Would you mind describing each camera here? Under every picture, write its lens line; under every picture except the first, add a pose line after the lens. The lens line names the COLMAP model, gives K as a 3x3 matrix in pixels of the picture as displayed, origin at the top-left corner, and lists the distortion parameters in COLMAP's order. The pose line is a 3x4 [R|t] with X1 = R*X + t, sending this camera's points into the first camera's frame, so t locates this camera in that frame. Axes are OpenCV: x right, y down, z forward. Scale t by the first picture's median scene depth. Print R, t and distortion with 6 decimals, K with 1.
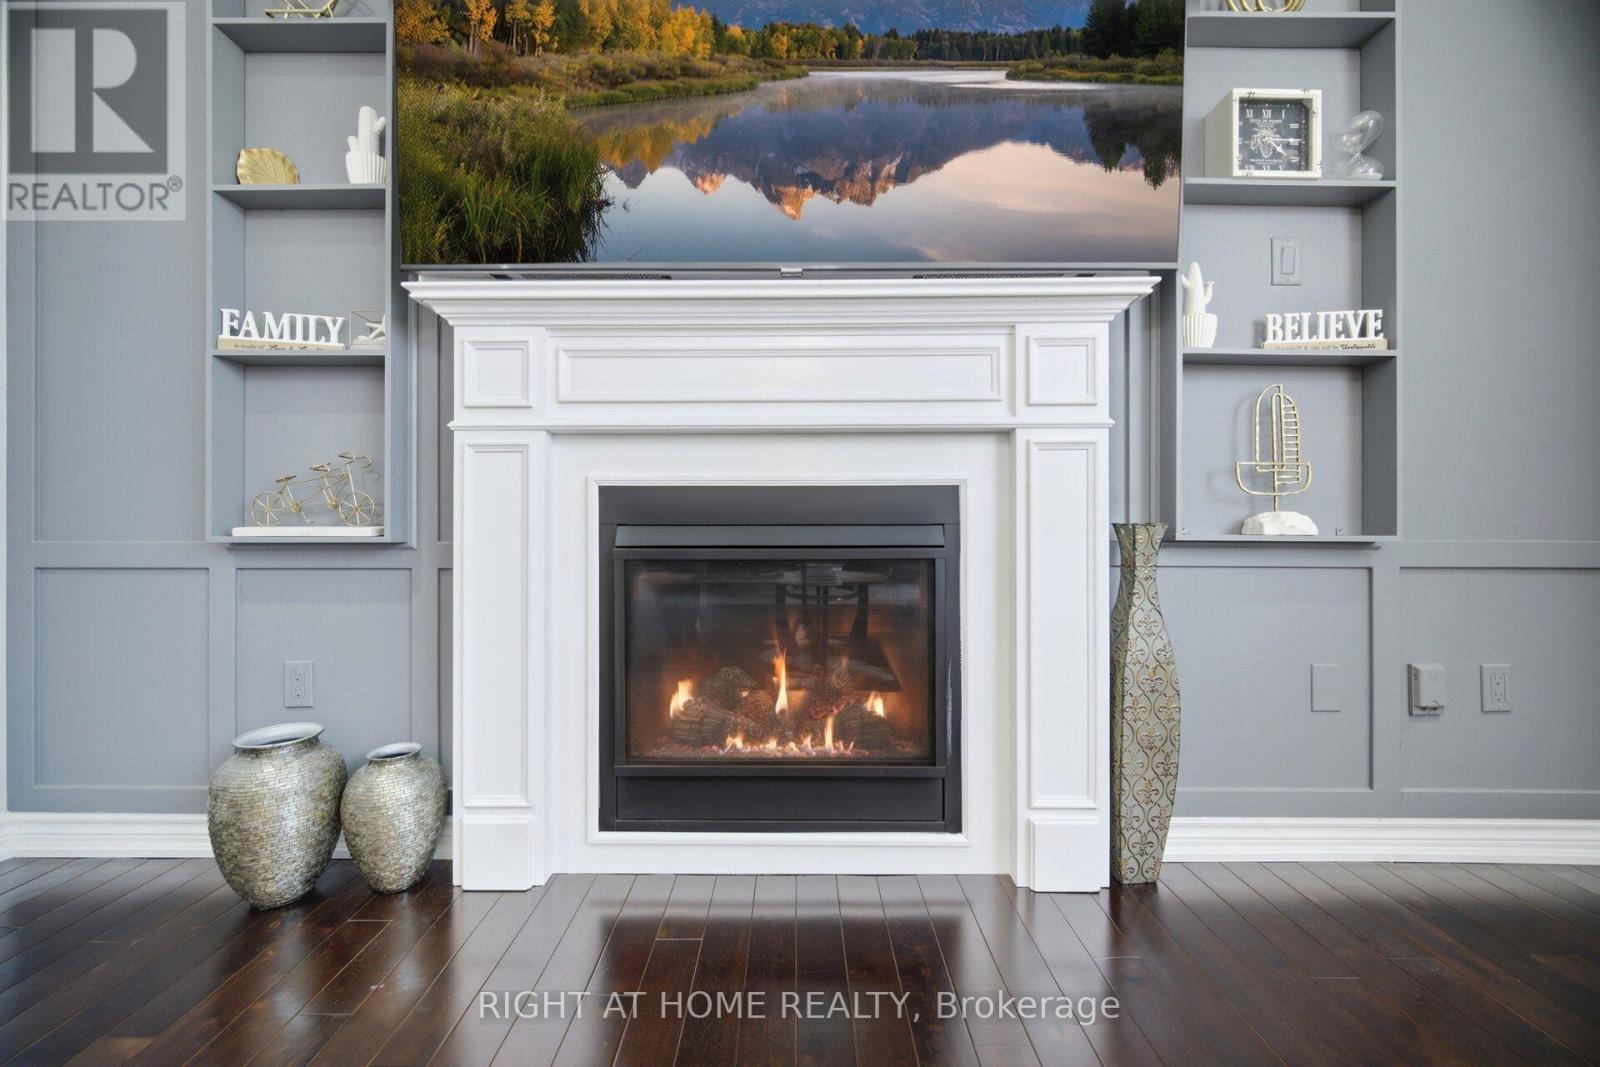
lens RADIAL K [[654.5, 0, 800.4], [0, 654.5, 527.0], [0, 0, 1]] dist [0.014058, 0.000178]
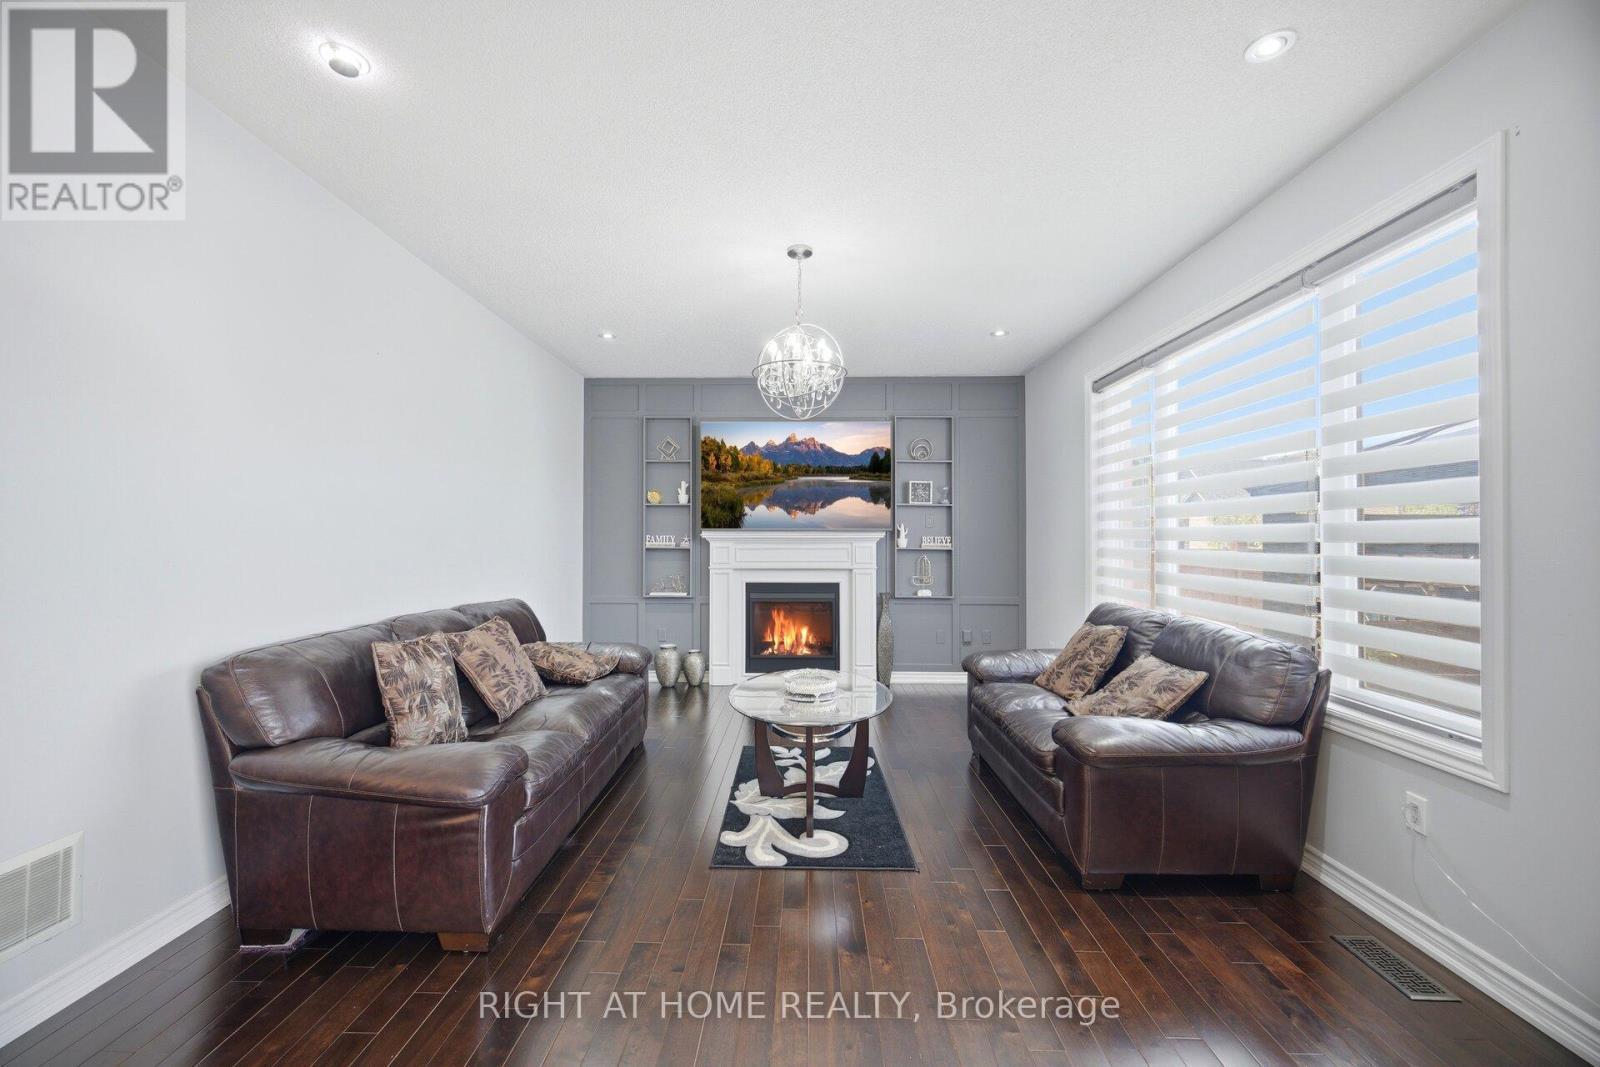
lens RADIAL K [[654.5, 0, 800.4], [0, 654.5, 527.0], [0, 0, 1]] dist [0.014058, 0.000178]
pose [[0.998477, -0.008279, -0.054548, 0.230437], [0.013923, 0.994489, 0.103914, -0.796867], [0.053387, -0.104516, 0.993089, -2.793150]]
